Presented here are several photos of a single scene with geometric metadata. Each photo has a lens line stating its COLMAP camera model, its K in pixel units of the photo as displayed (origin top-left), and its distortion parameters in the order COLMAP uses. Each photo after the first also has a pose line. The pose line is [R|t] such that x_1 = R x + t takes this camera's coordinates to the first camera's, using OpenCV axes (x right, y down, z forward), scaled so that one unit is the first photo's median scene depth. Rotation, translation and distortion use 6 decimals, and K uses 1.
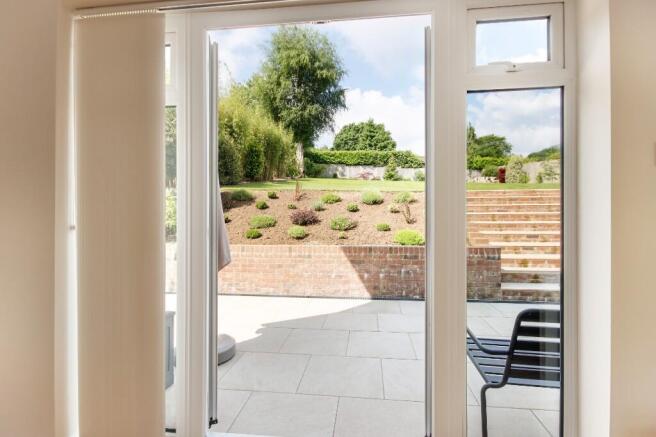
lens RADIAL K [[313.6, 0, 329.5], [0, 313.6, 215.5], [0, 0, 1]] dist [0.000479, 0.000104]
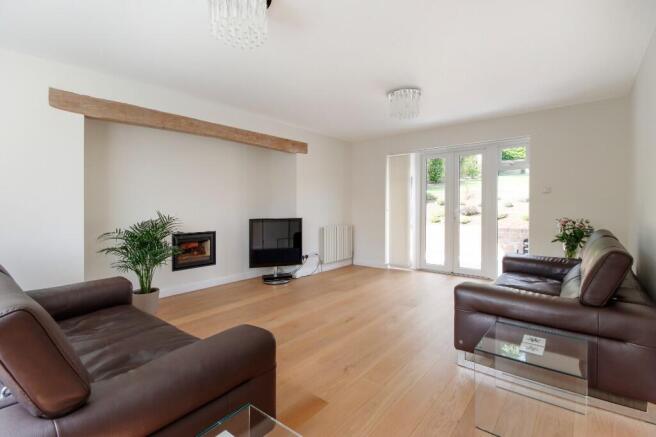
lens RADIAL K [[313.6, 0, 331.6], [0, 313.6, 217.3], [0, 0, 1]] dist [0.000479, 0.000104]
pose [[0.845780, 0.017514, -0.533245, 0.172606], [-0.008000, 0.999765, 0.020148, 0.012622], [0.533472, -0.012774, 0.845721, -0.677965]]
